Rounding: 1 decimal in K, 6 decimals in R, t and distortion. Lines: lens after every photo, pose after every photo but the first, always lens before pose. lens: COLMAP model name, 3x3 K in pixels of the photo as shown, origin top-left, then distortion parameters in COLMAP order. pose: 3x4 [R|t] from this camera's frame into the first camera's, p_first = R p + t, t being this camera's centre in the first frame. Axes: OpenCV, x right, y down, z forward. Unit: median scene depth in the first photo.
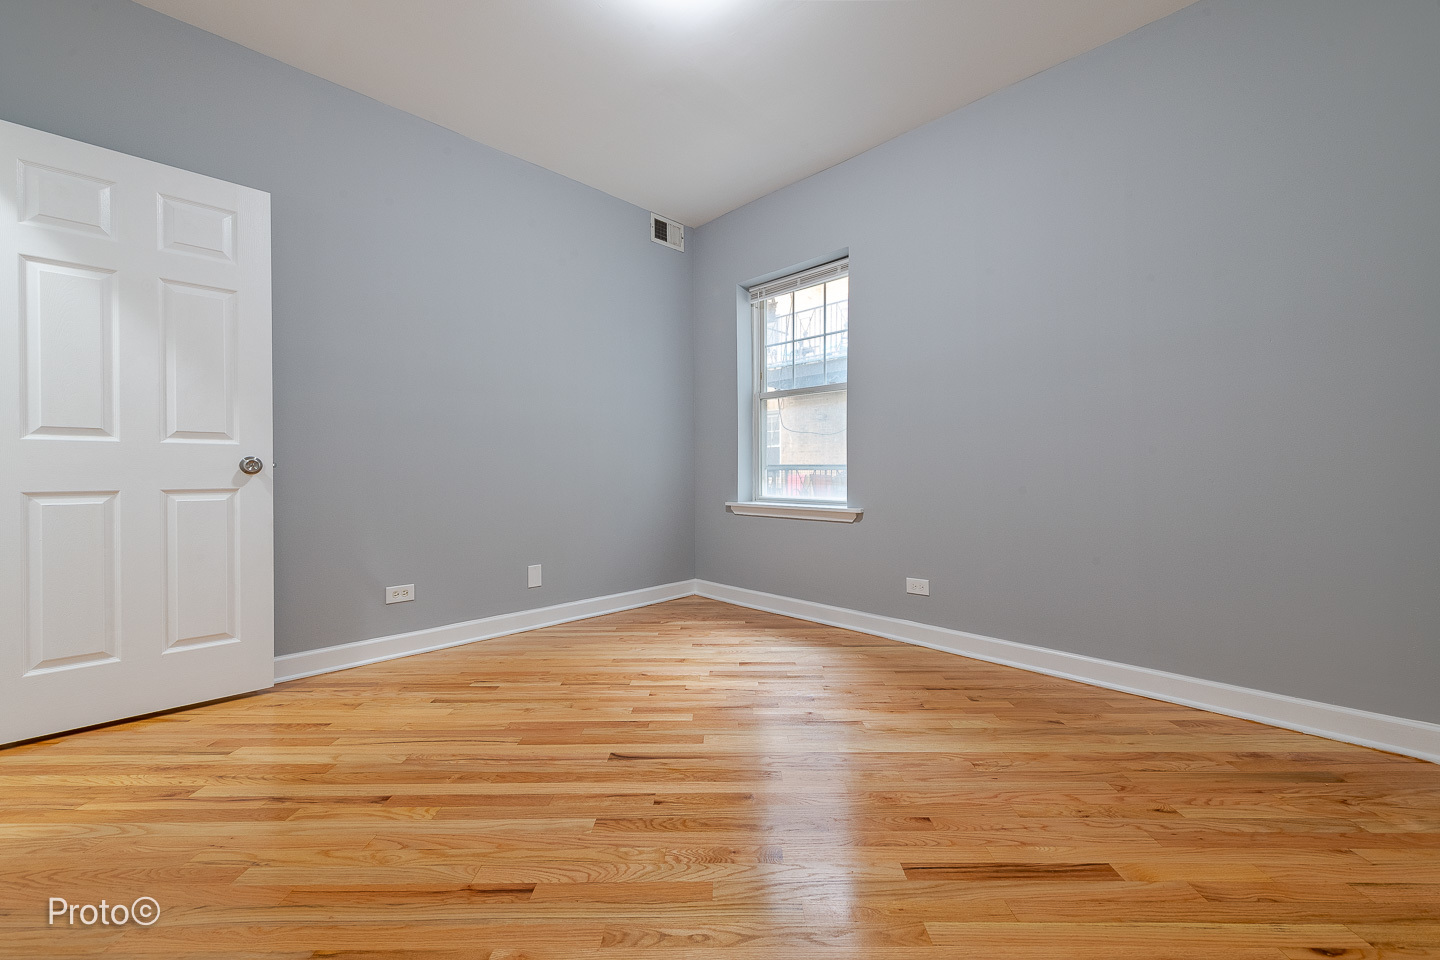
lens RADIAL K [[562.6, 0, 723.9], [0, 562.6, 475.6], [0, 0, 1]] dist [0.009788, -0.002866]
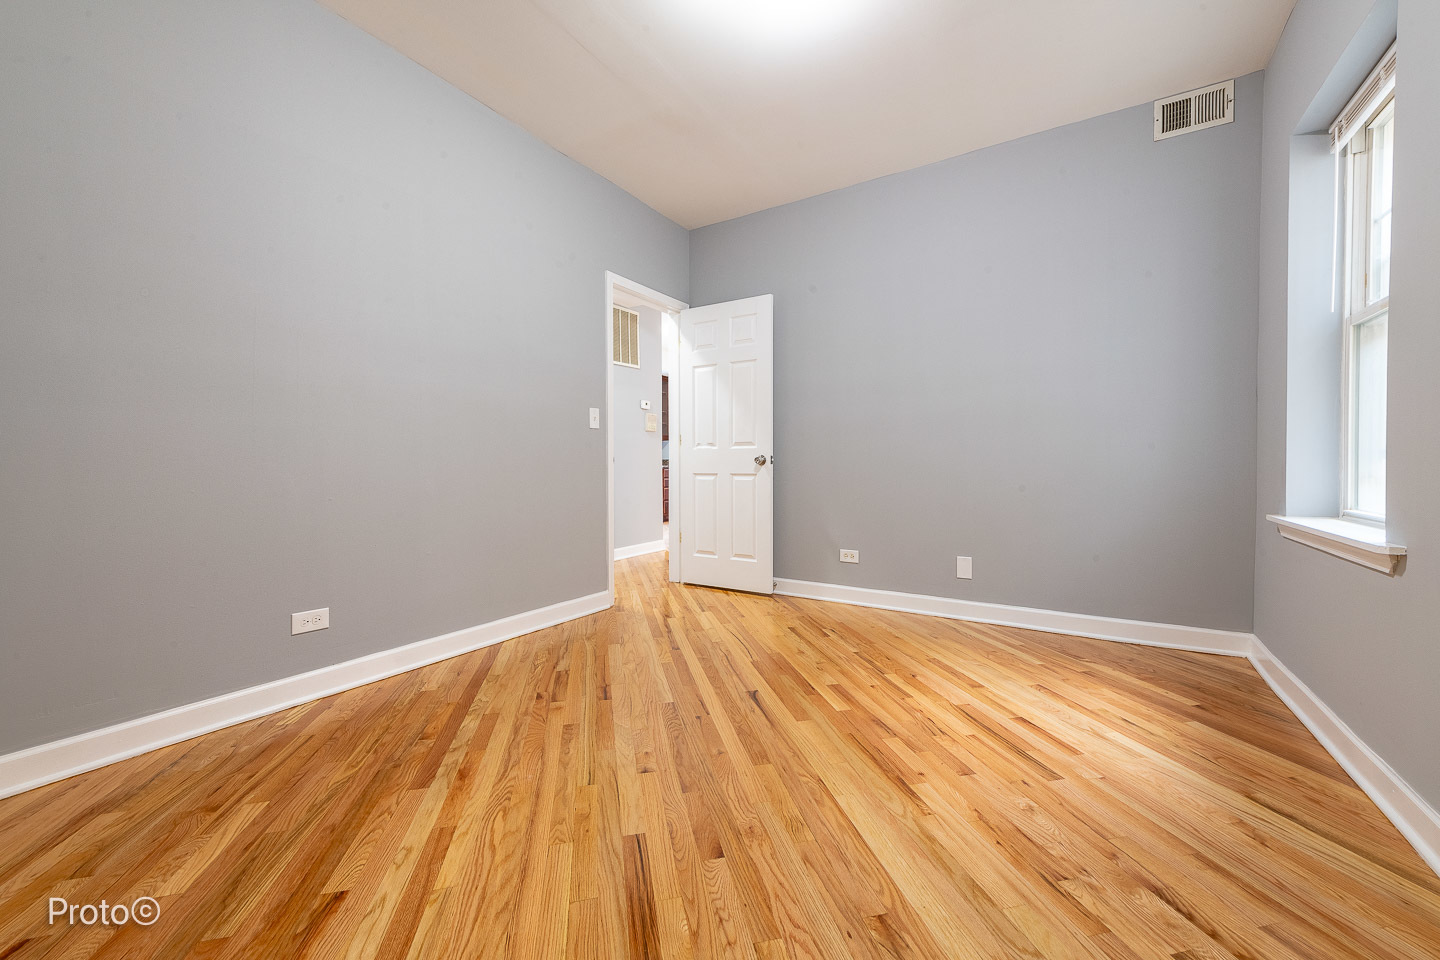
lens RADIAL K [[561.4, 0, 724.6], [0, 561.4, 479.1], [0, 0, 1]] dist [-0.005788, -0.000400]
pose [[0.213078, 0.025811, -0.976694, 0.785089], [-0.004807, 0.999667, 0.025370, -0.003392], [0.977023, -0.000711, 0.213131, 0.535174]]
